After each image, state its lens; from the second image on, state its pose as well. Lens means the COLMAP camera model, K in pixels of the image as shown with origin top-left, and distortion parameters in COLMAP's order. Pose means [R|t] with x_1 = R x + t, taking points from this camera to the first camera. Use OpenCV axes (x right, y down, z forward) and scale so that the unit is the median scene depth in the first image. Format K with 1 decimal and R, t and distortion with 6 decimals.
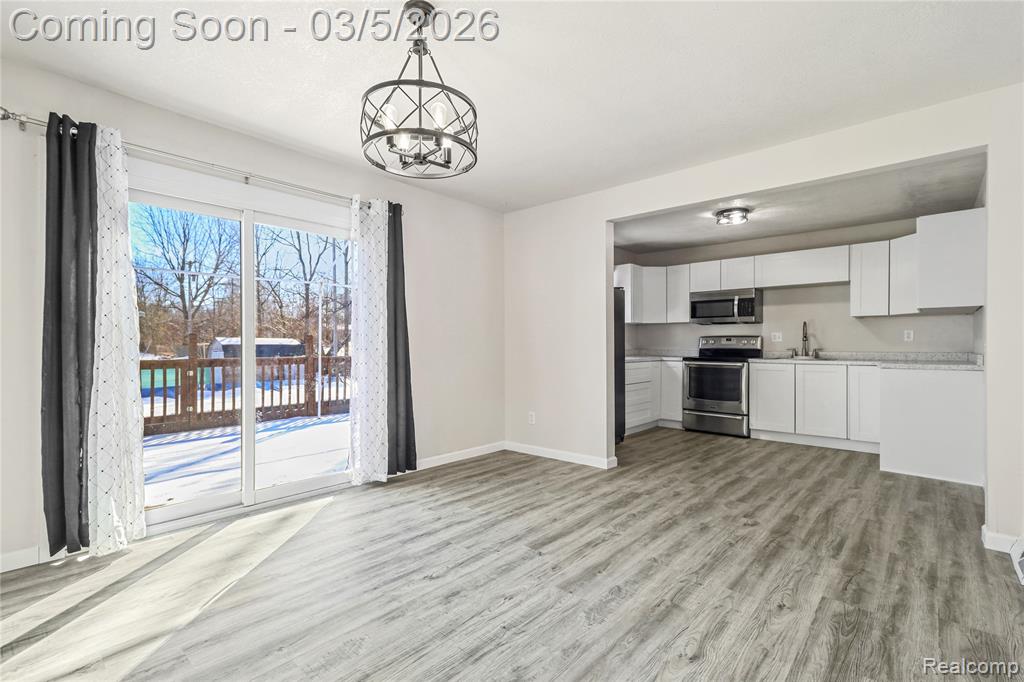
lens RADIAL K [[449.5, 0, 513.7], [0, 449.5, 357.2], [0, 0, 1]] dist [-0.000689, 0.000023]
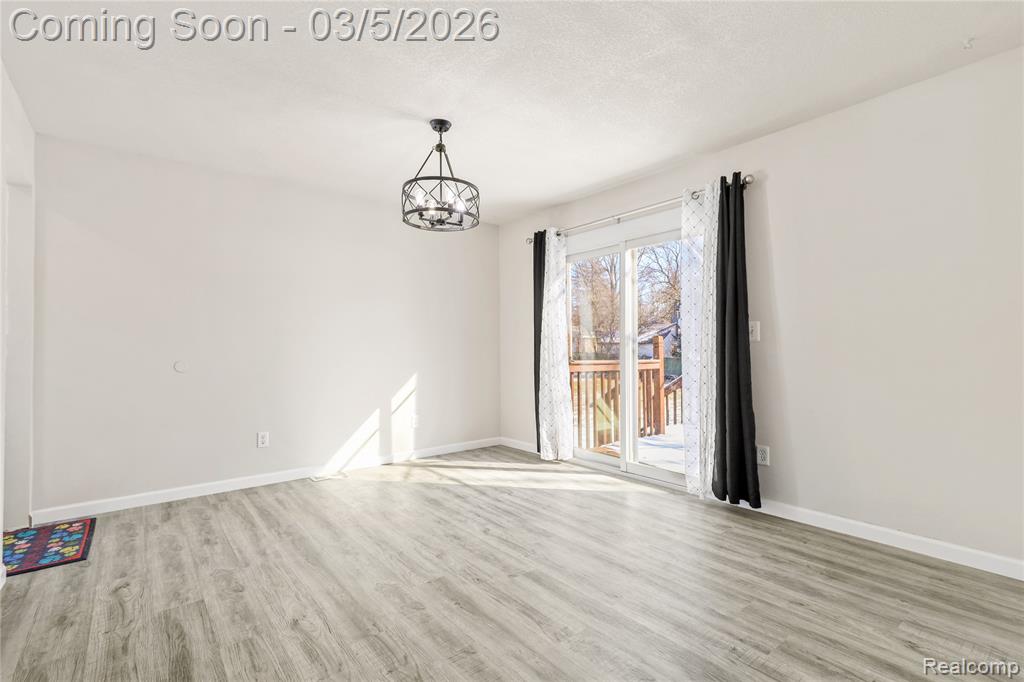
lens RADIAL K [[476.1, 0, 528.8], [0, 476.1, 345.3], [0, 0, 1]] dist [0.000581, -0.000094]
pose [[-0.119249, 0.001352, -0.992863, 1.098715], [-0.025381, 0.999668, 0.004410, -0.037872], [0.992540, 0.025726, -0.119175, 1.230824]]
